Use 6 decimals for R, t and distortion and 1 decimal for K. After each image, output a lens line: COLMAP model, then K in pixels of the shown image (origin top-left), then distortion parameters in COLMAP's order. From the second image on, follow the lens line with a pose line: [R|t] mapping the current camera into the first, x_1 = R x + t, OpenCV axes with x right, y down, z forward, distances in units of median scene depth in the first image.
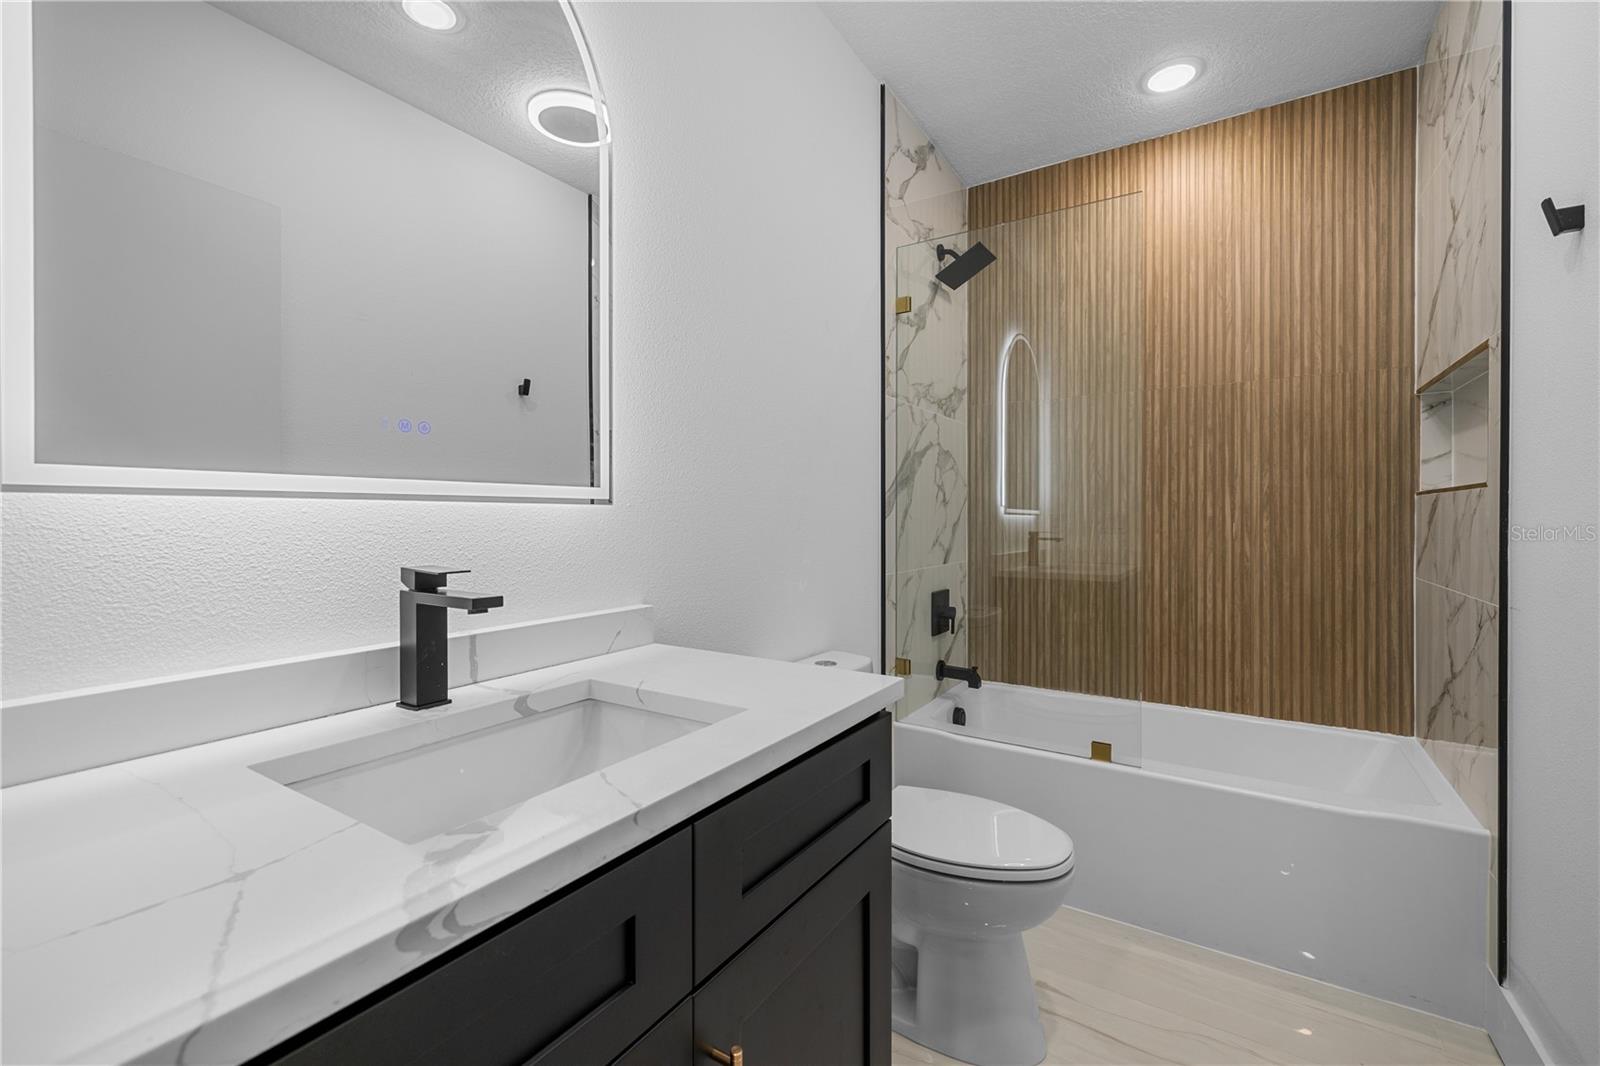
lens RADIAL K [[677.6, 0, 791.9], [0, 677.6, 517.6], [0, 0, 1]] dist [0.000463, 0.000217]
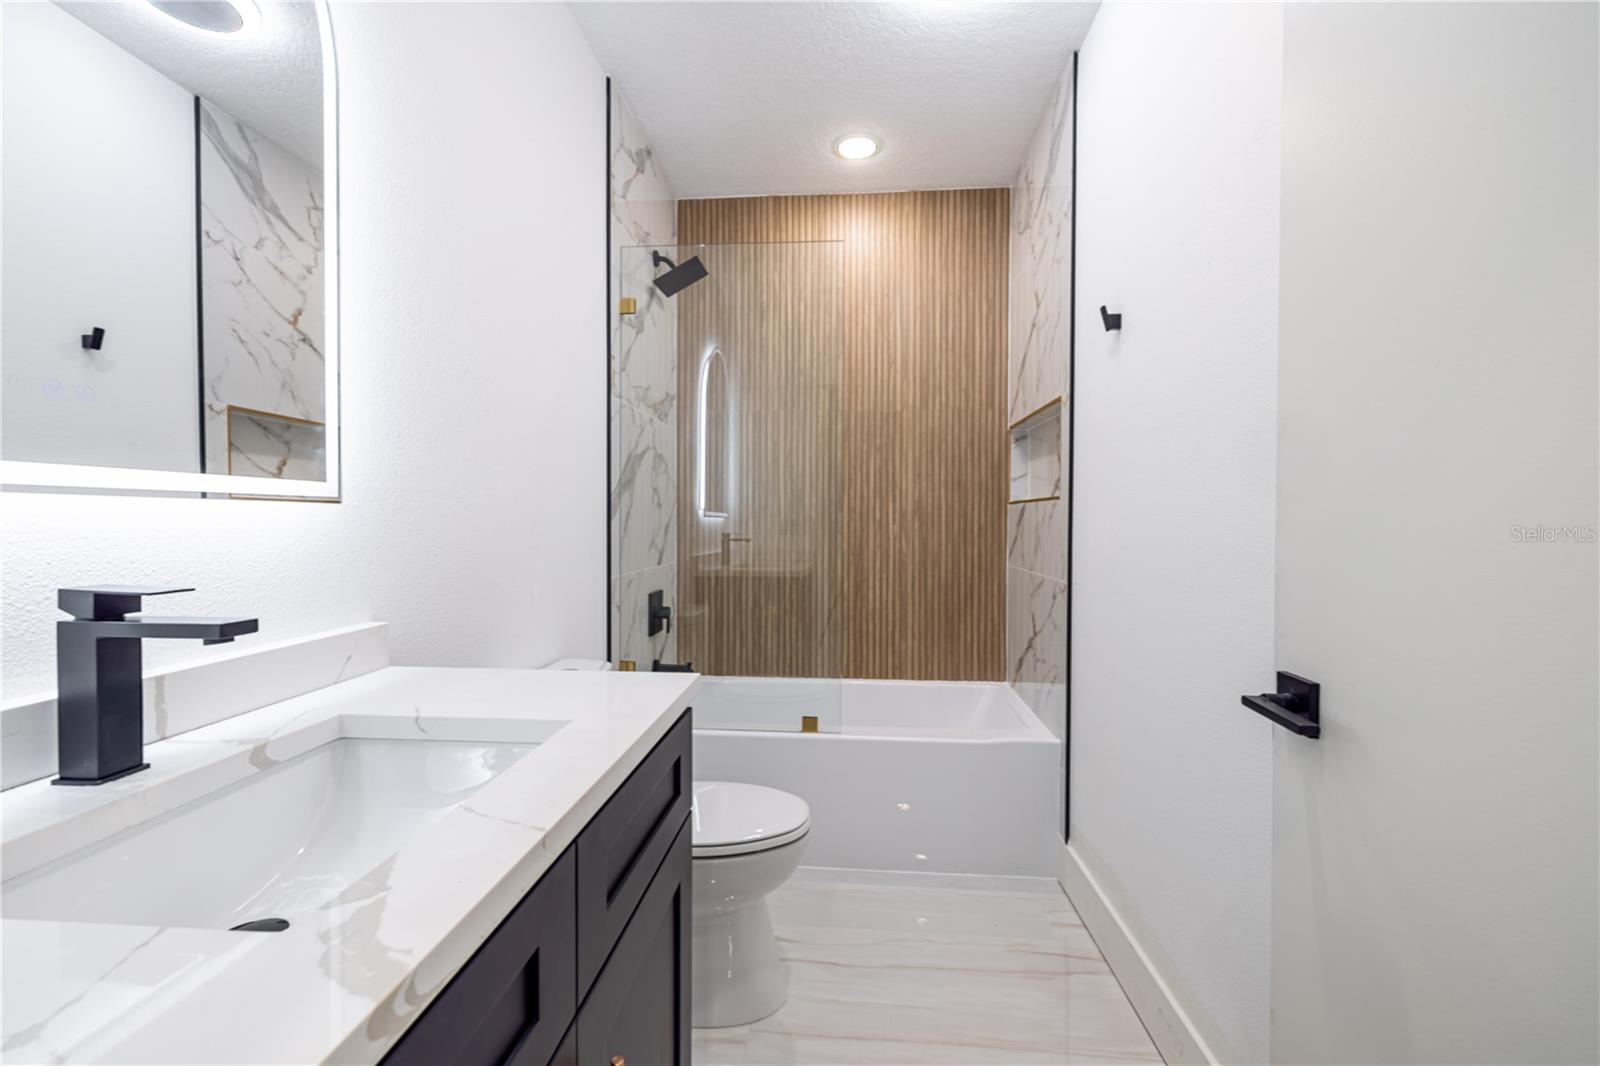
lens RADIAL K [[679.7, 0, 788.8], [0, 679.7, 526.3], [0, 0, 1]] dist [0.000261, -0.000769]
pose [[0.881887, -0.001892, 0.471457, -0.107311], [-0.002605, 0.999957, 0.008885, -0.000005], [-0.471454, -0.009063, 0.881844, 0.006359]]
